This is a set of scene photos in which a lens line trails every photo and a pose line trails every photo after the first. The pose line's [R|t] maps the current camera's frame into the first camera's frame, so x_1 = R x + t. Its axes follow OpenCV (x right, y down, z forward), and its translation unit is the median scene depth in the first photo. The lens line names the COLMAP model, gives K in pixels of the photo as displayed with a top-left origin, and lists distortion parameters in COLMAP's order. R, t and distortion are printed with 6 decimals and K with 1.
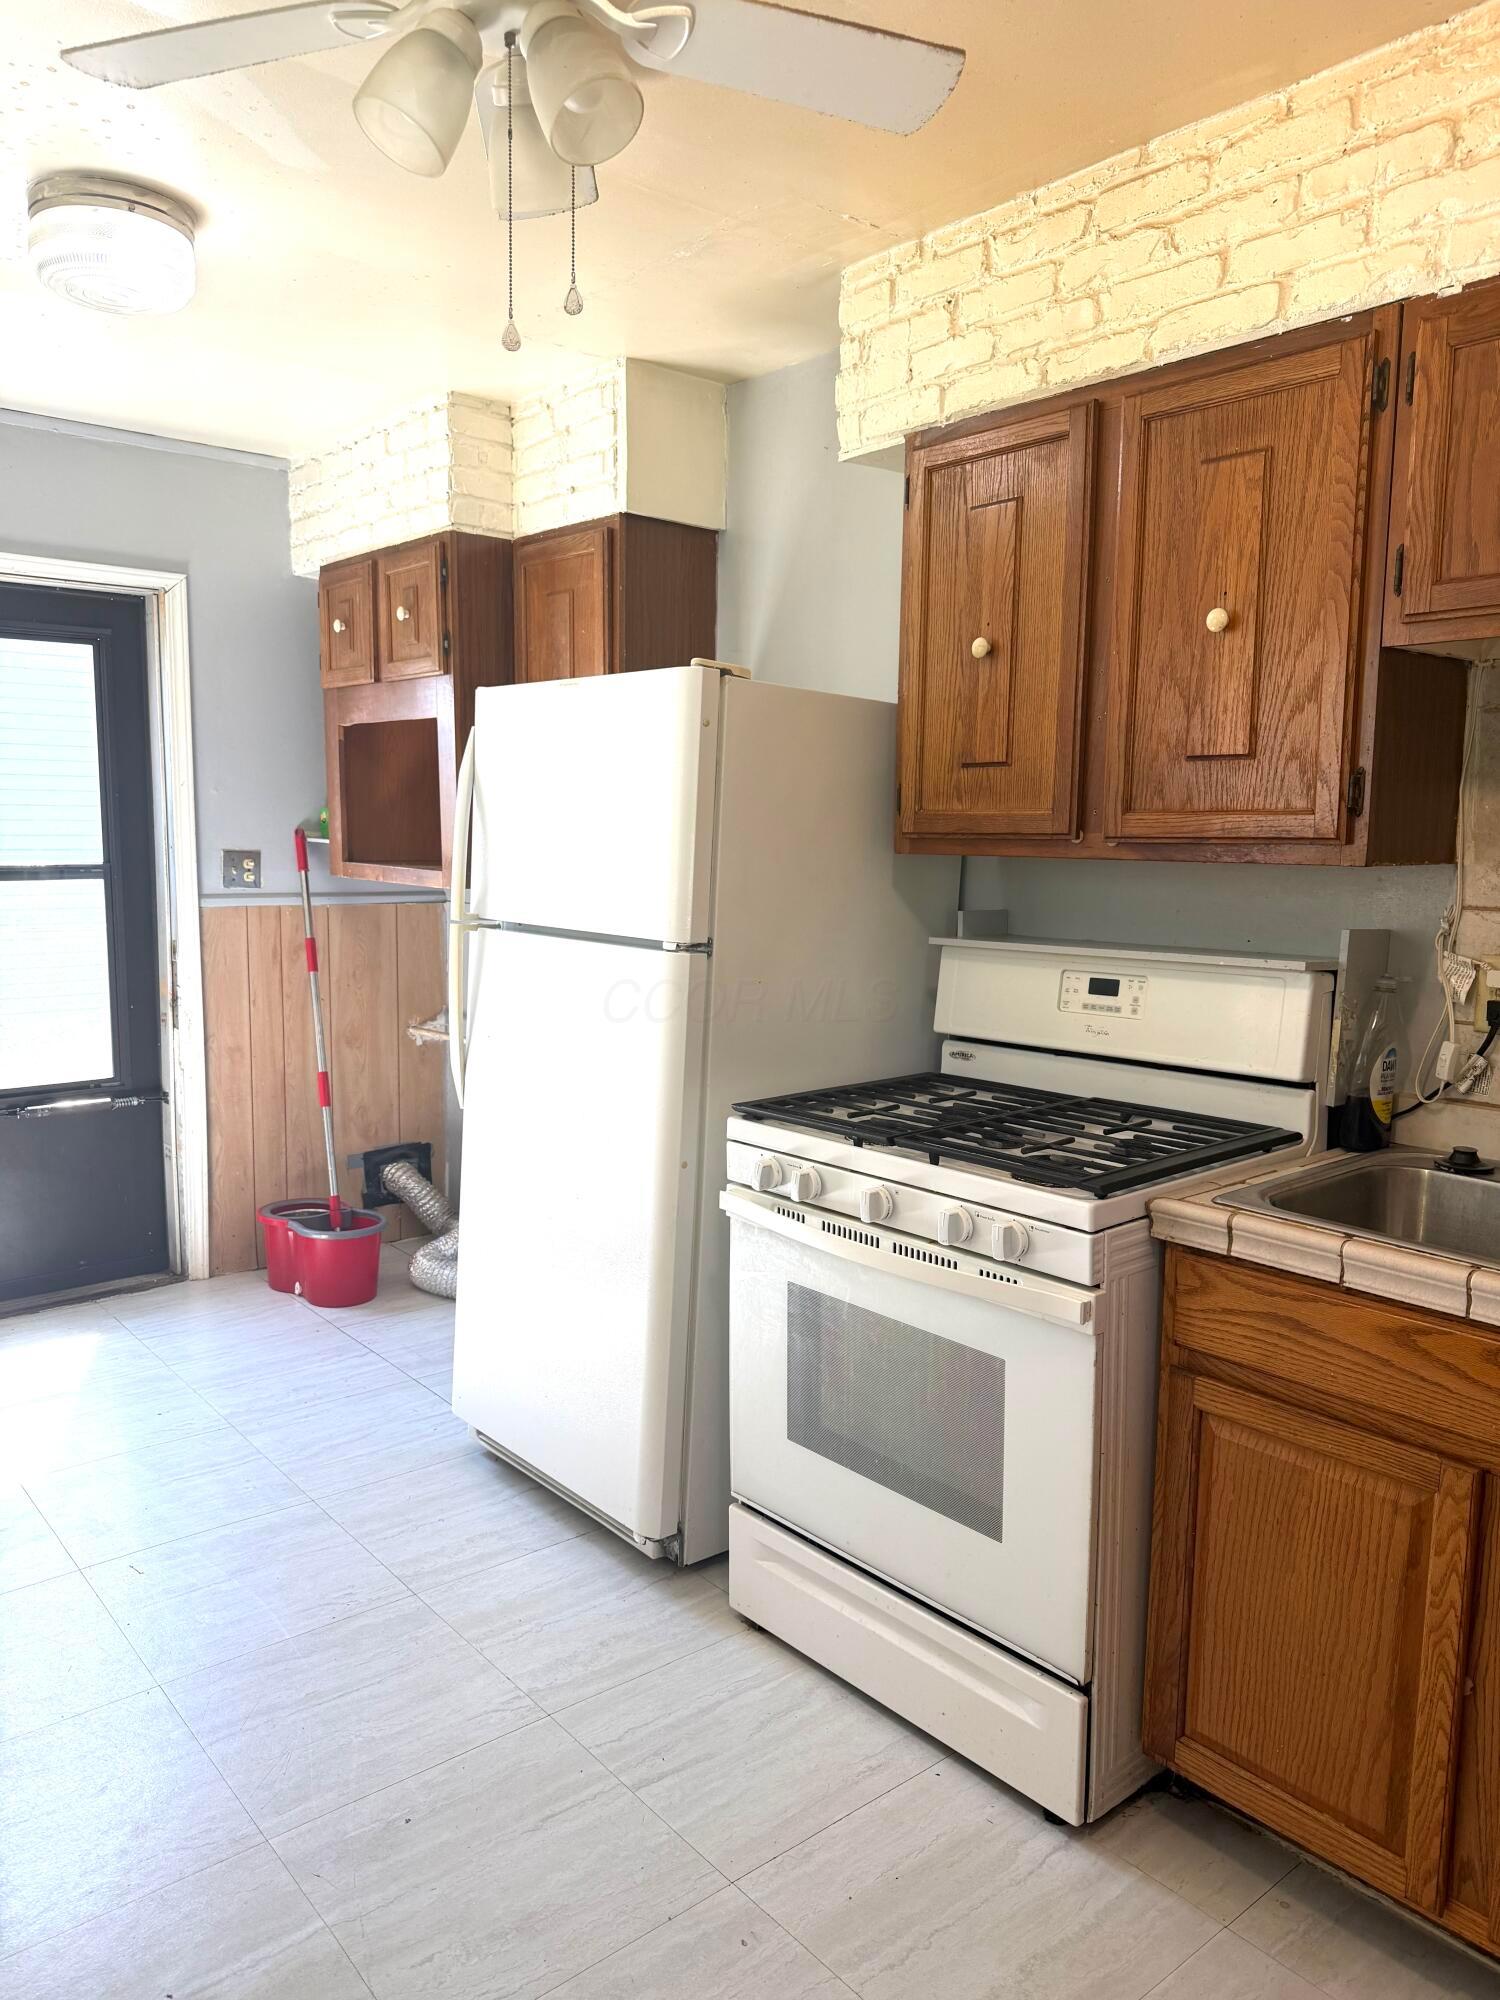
lens RADIAL K [[1404.1, 0, 741.7], [0, 1404.1, 1014.3], [0, 0, 1]] dist [0.049482, -0.043522]
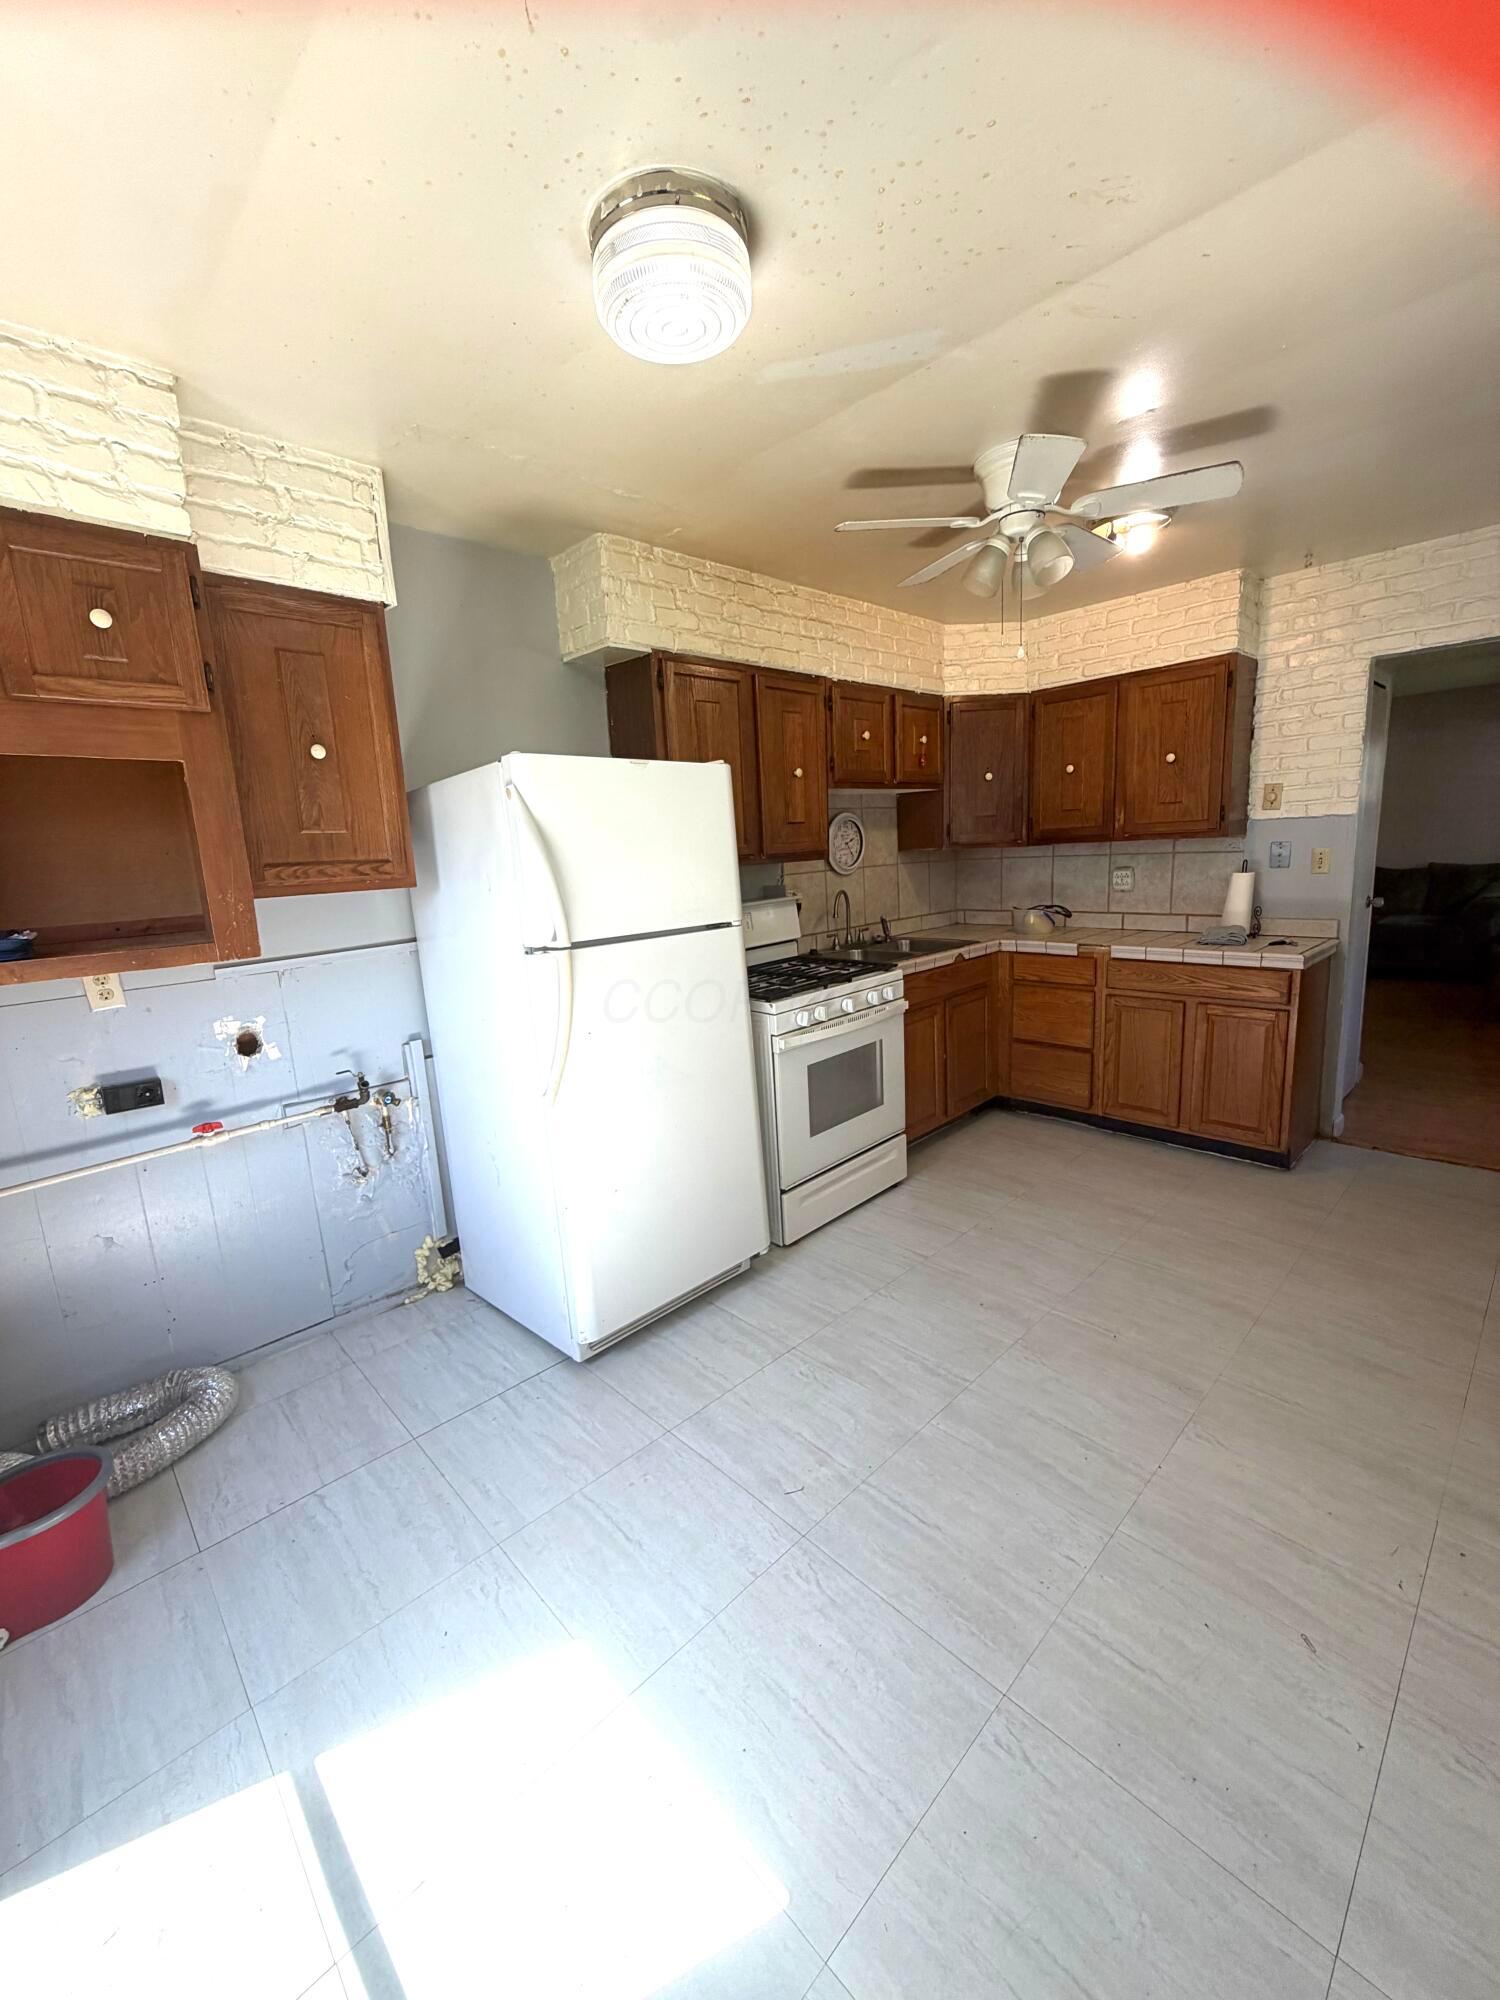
lens RADIAL K [[803.4, 0, 734.9], [0, 803.4, 988.2], [0, 0, 1]] dist [-0.015957, -0.000594]
pose [[-0.057399, -0.187118, 0.980659, -1.173355], [0.180638, 0.964119, 0.194535, -0.185440], [-0.981873, 0.188310, -0.021539, 1.152482]]
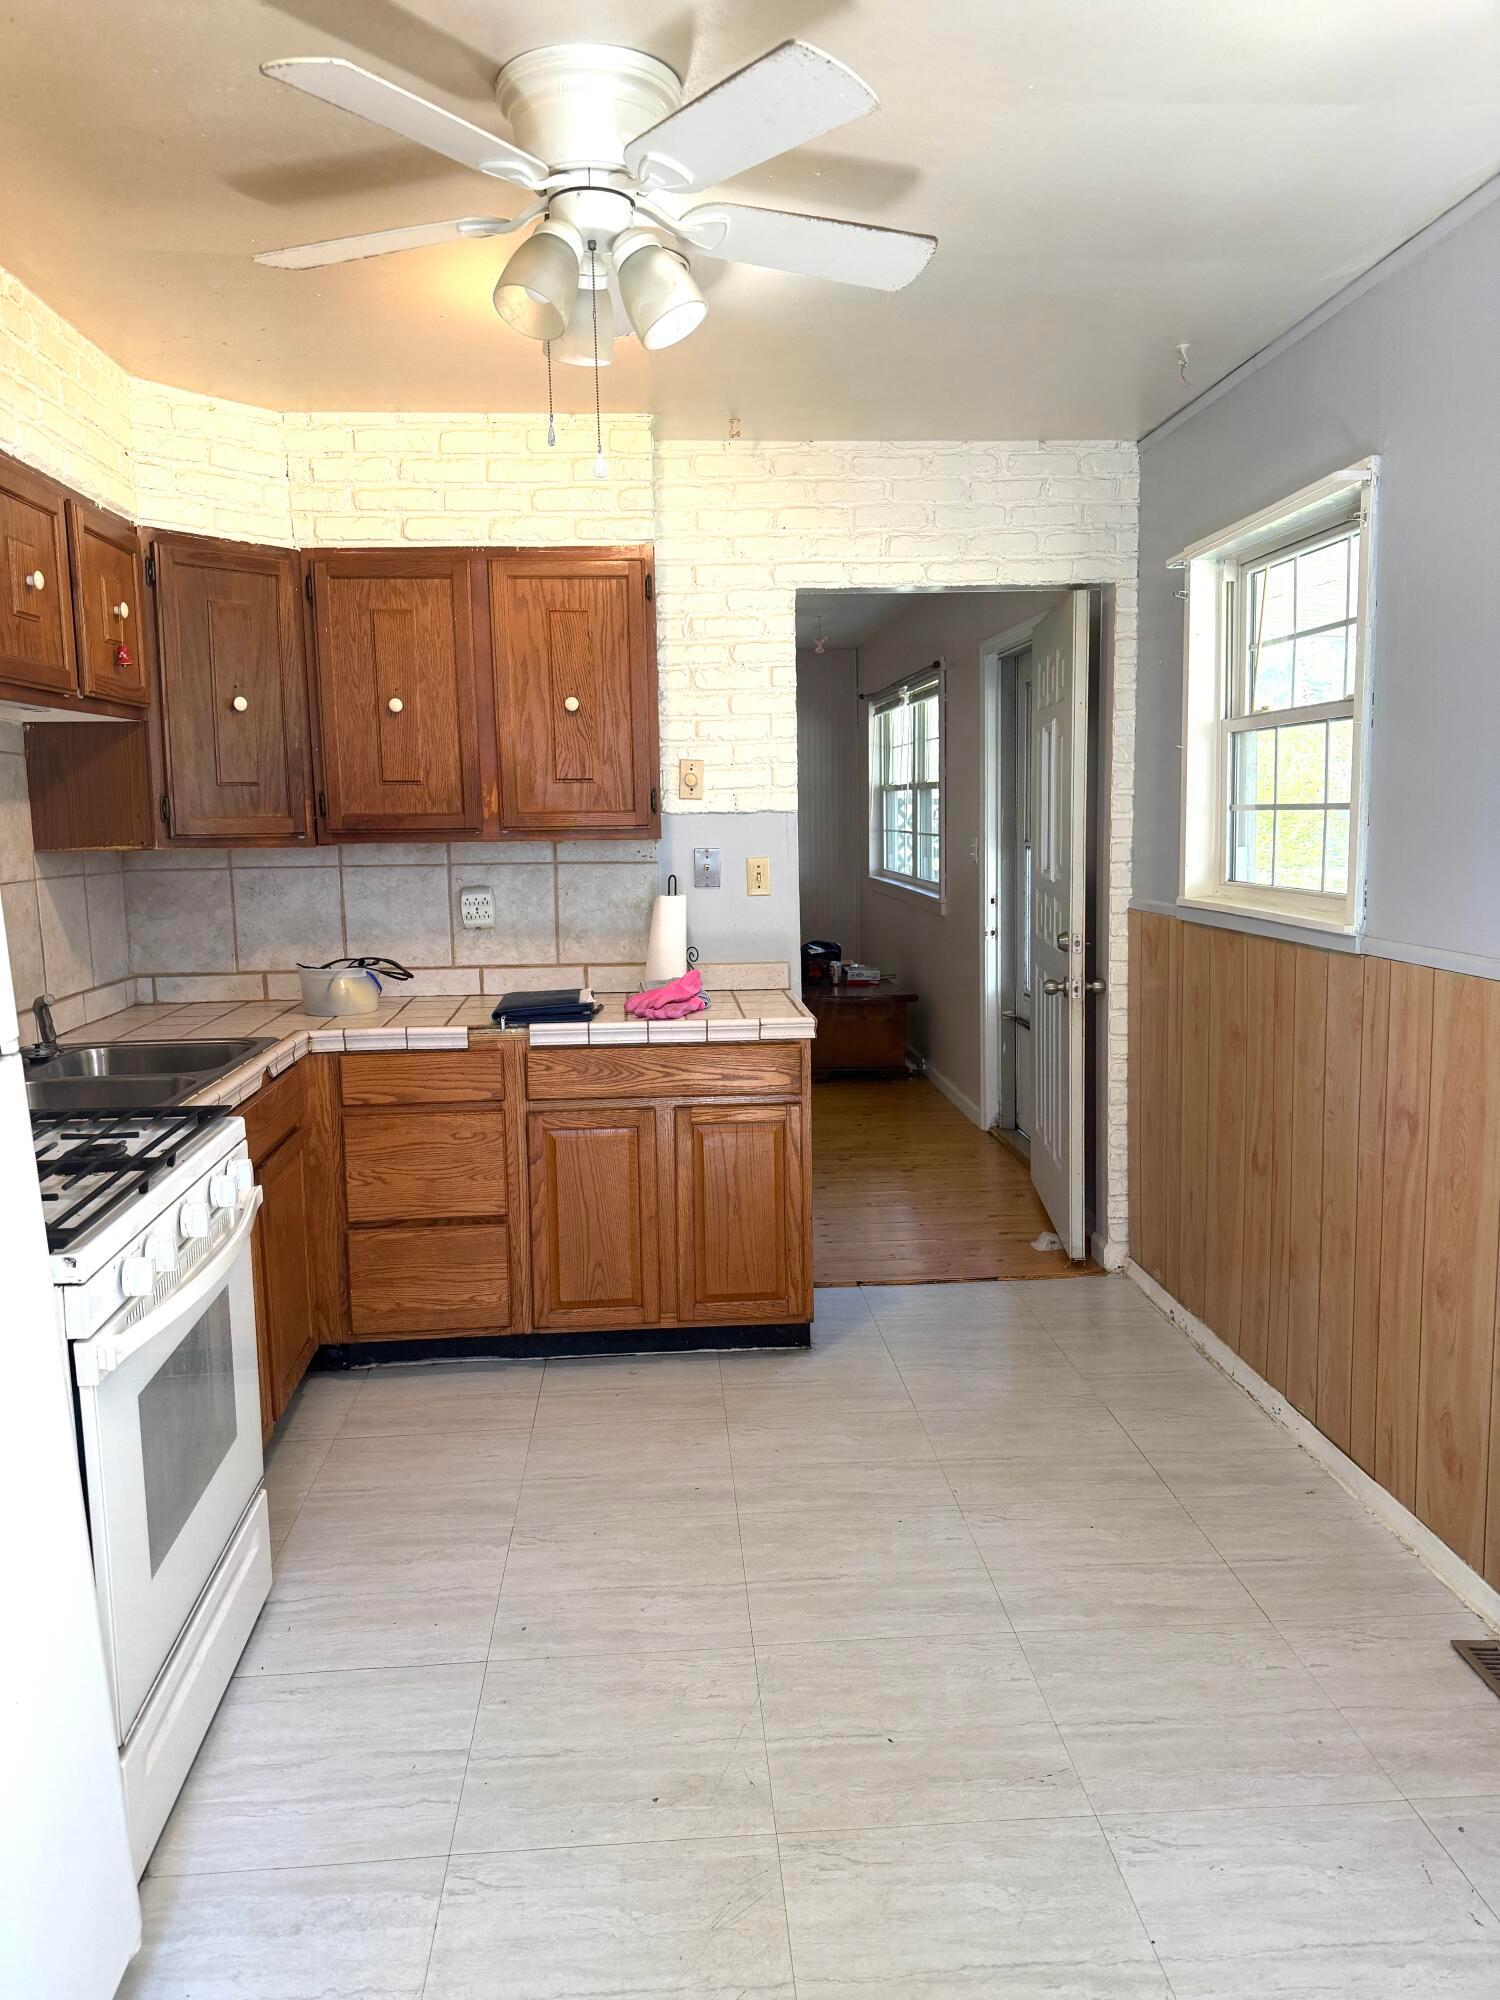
lens RADIAL K [[1404.1, 0, 740.4], [0, 1404.1, 985.2], [0, 0, 1]] dist [0.049482, -0.043522]
pose [[-0.810118, -0.078735, 0.580956, -0.737664], [0.076520, 0.968264, 0.237928, -0.219764], [-0.581252, 0.237204, -0.778383, 1.438147]]
